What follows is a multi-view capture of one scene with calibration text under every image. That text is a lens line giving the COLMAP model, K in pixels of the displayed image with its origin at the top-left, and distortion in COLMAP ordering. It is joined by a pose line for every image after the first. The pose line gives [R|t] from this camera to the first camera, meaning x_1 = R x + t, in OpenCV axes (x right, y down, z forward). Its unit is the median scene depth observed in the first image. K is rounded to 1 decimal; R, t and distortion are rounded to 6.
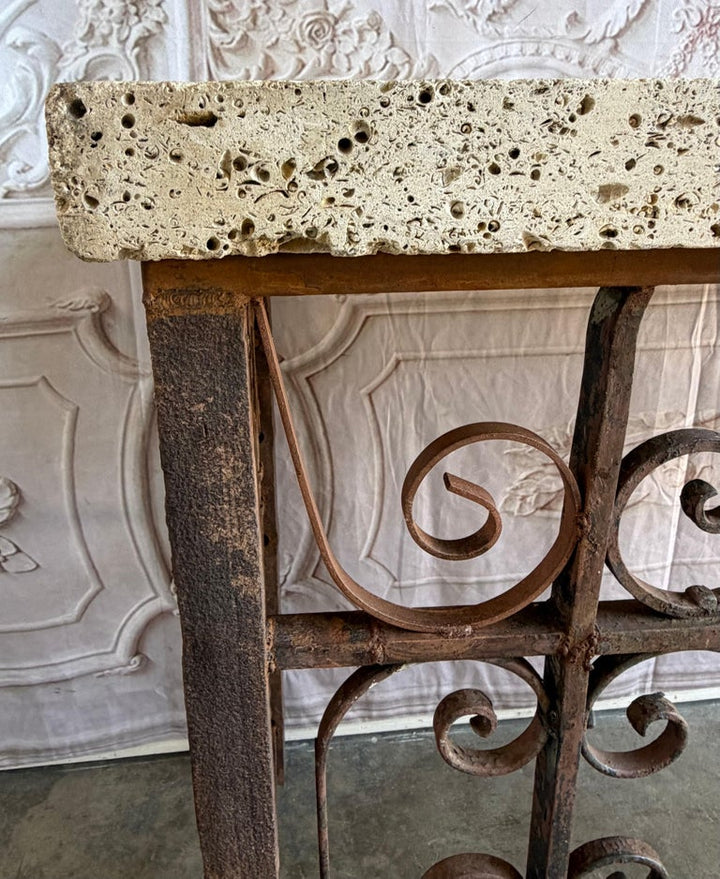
lens RADIAL K [[723.5, 0, 323.7], [0, 723.5, 316.4], [0, 0, 1]] dist [-0.004486, -0.001614]
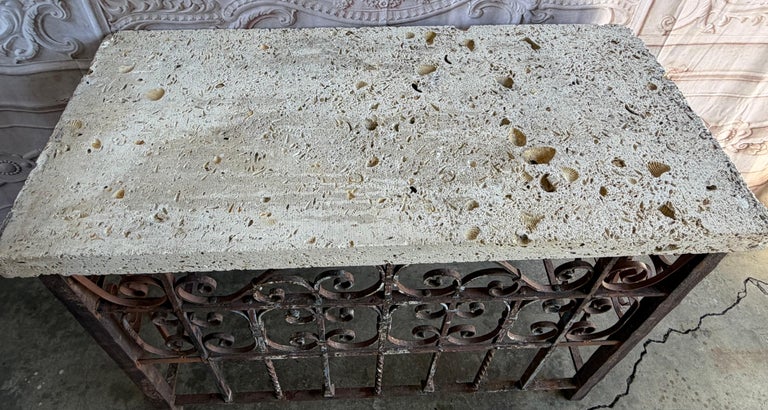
lens RADIAL K [[542.5, 0, 370.5], [0, 542.5, 133.9], [0, 0, 1]] dist [-0.009538, 0.011011]
pose [[0.999061, 0.043245, -0.002735, 0.578794], [-0.035589, 0.854930, 0.517522, -0.812681], [0.024719, -0.516938, 0.855666, -0.418317]]
